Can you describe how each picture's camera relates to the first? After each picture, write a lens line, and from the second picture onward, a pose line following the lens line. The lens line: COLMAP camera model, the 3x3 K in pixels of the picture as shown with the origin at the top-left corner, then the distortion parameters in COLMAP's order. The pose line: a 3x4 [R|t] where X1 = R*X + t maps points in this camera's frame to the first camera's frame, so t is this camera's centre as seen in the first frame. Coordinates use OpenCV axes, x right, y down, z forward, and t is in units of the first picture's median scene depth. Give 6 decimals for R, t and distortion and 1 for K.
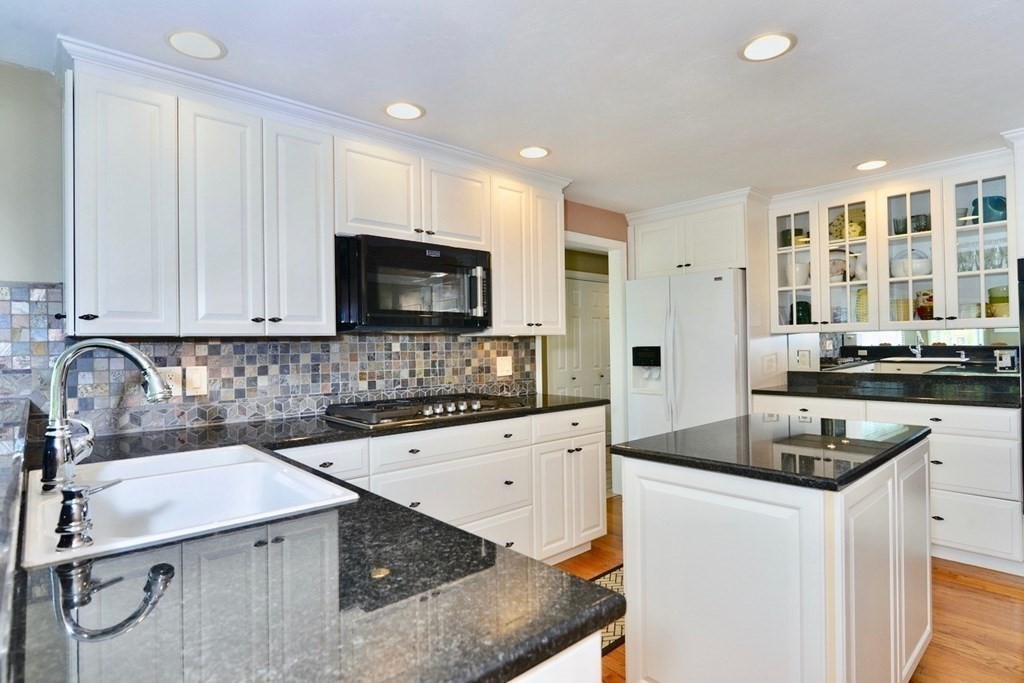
lens RADIAL K [[534.9, 0, 512.0], [0, 534.9, 341.5], [0, 0, 1]] dist [-0.004850, -0.001301]
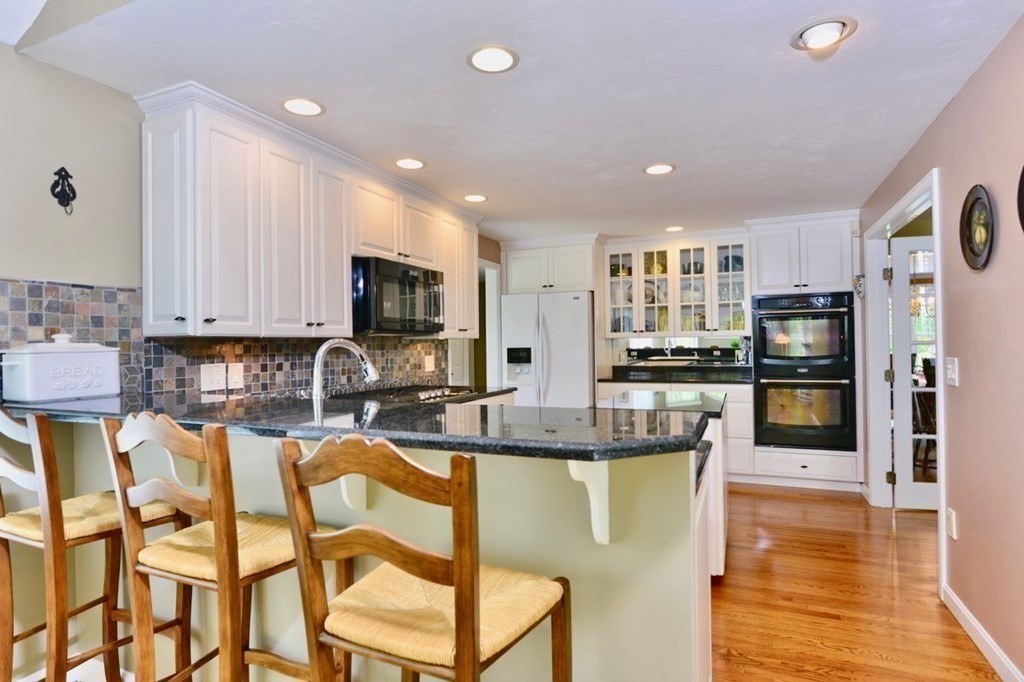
lens RADIAL K [[534.9, 0, 512.0], [0, 534.9, 341.0], [0, 0, 1]] dist [-0.004850, -0.001301]
pose [[0.913167, 0.006755, 0.407530, -0.359147], [-0.004071, 0.999964, -0.007452, 0.003406], [-0.407566, 0.005146, 0.913161, -0.198904]]
